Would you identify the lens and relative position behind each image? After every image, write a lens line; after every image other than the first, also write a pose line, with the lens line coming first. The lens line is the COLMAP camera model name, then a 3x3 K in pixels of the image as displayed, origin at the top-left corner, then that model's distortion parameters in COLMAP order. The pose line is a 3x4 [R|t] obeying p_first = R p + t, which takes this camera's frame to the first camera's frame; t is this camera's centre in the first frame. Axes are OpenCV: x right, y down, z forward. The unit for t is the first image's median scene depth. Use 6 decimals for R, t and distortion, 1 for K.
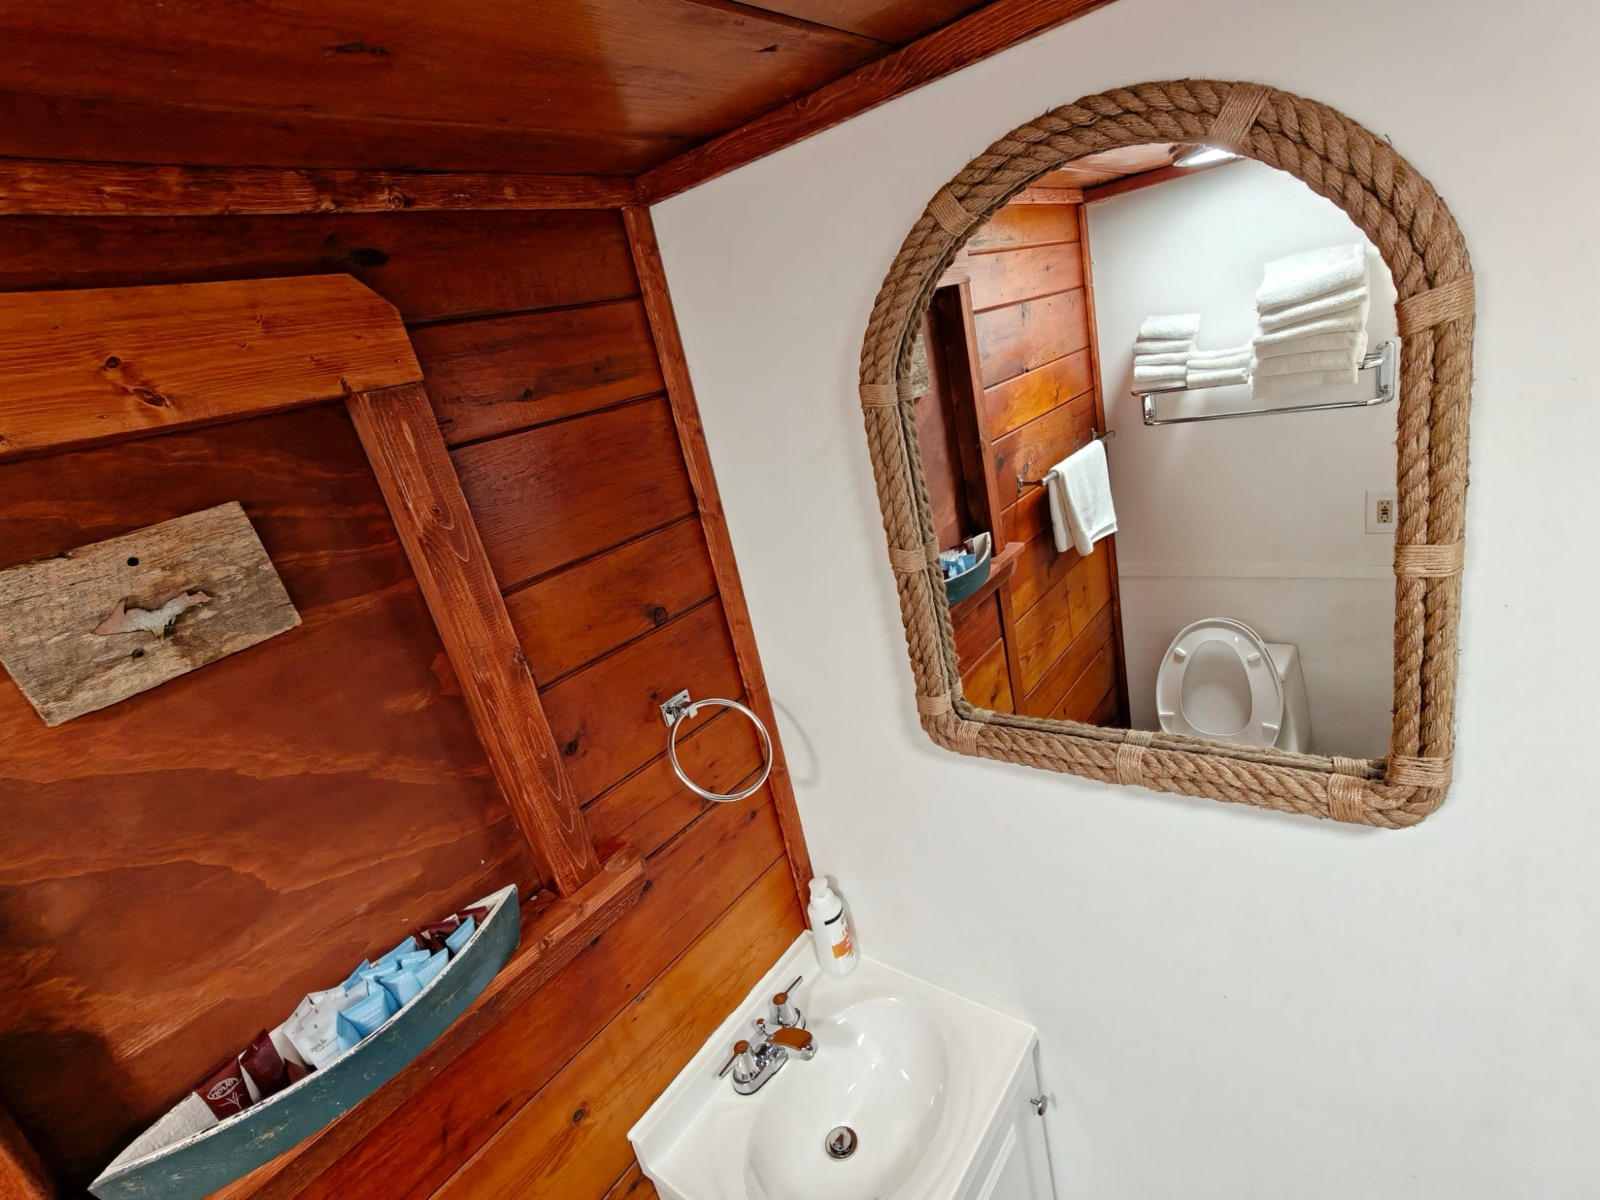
lens RADIAL K [[758.6, 0, 800.0], [0, 758.6, 600.0], [0, 0, 1]] dist [-0.002977, 0.007775]
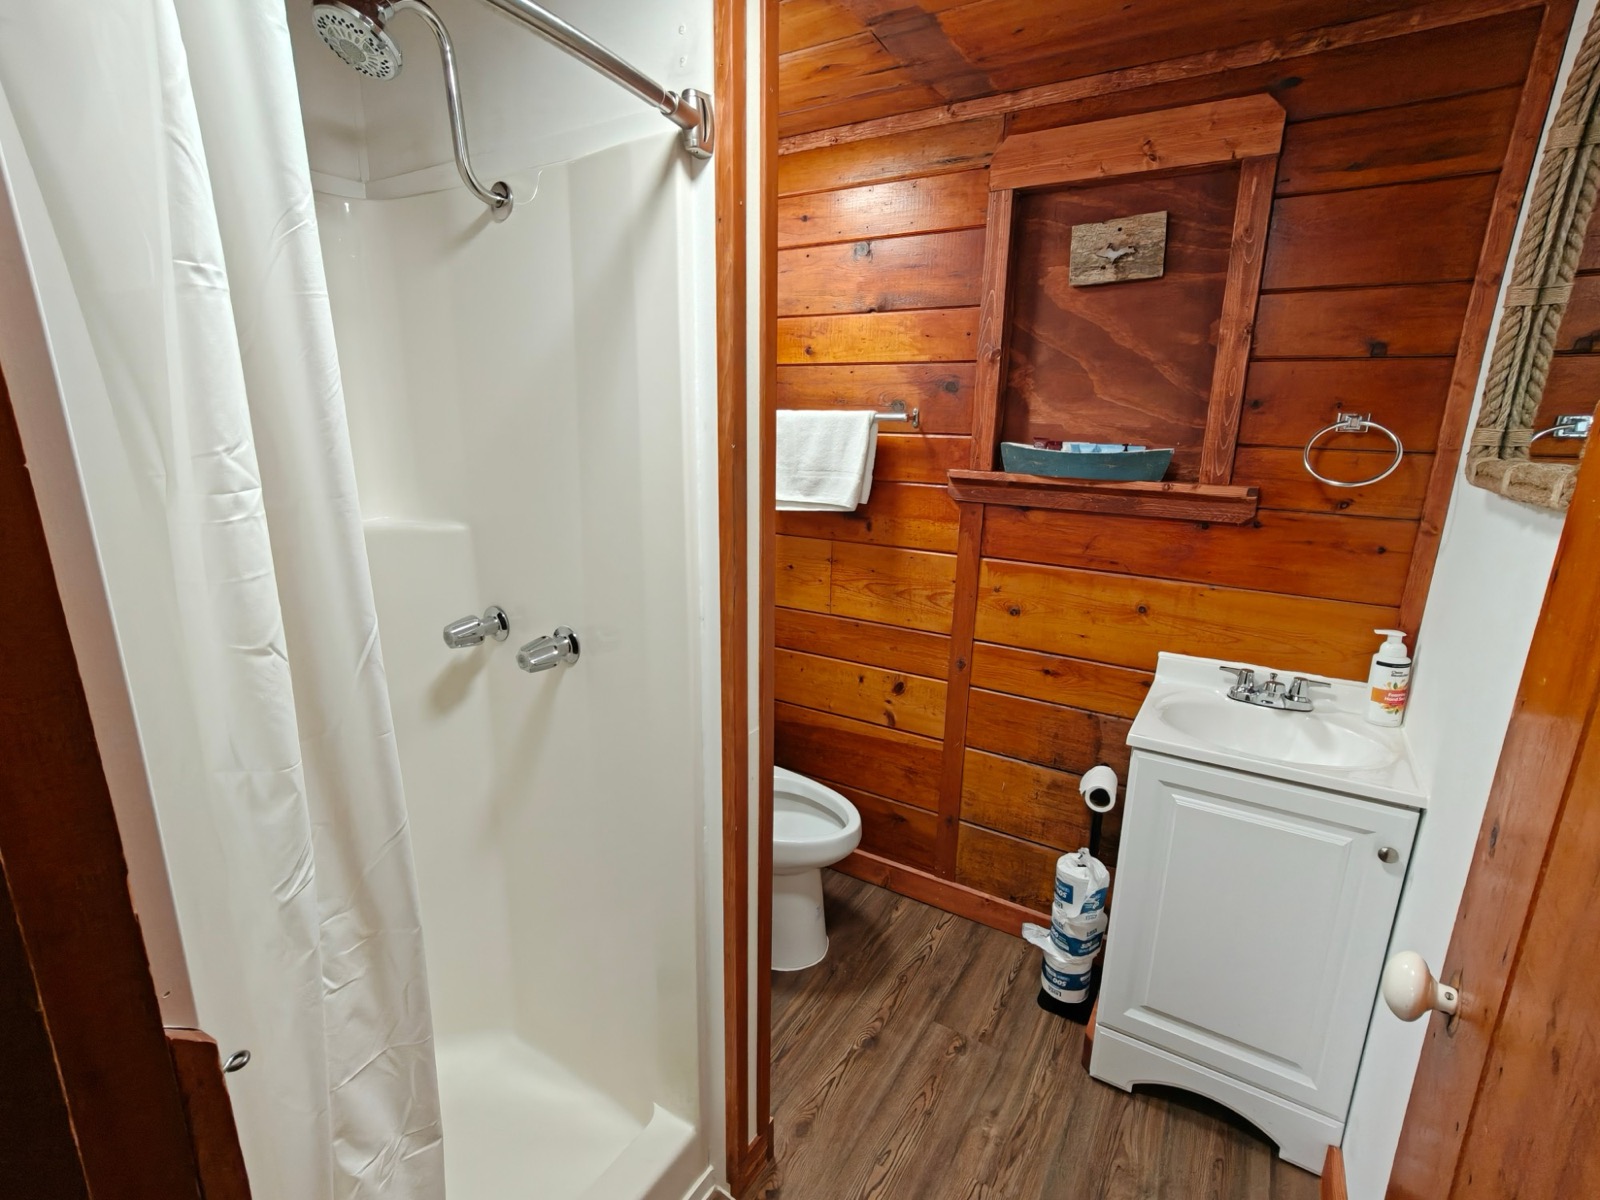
lens RADIAL K [[758.6, 0, 800.0], [0, 758.6, 600.0], [0, 0, 1]] dist [-0.002977, 0.007775]
pose [[0.106974, 0.445688, -0.888774, 1.600440], [-0.358584, 0.851038, 0.383605, 0.364710], [0.927348, 0.277664, 0.250856, -0.254391]]
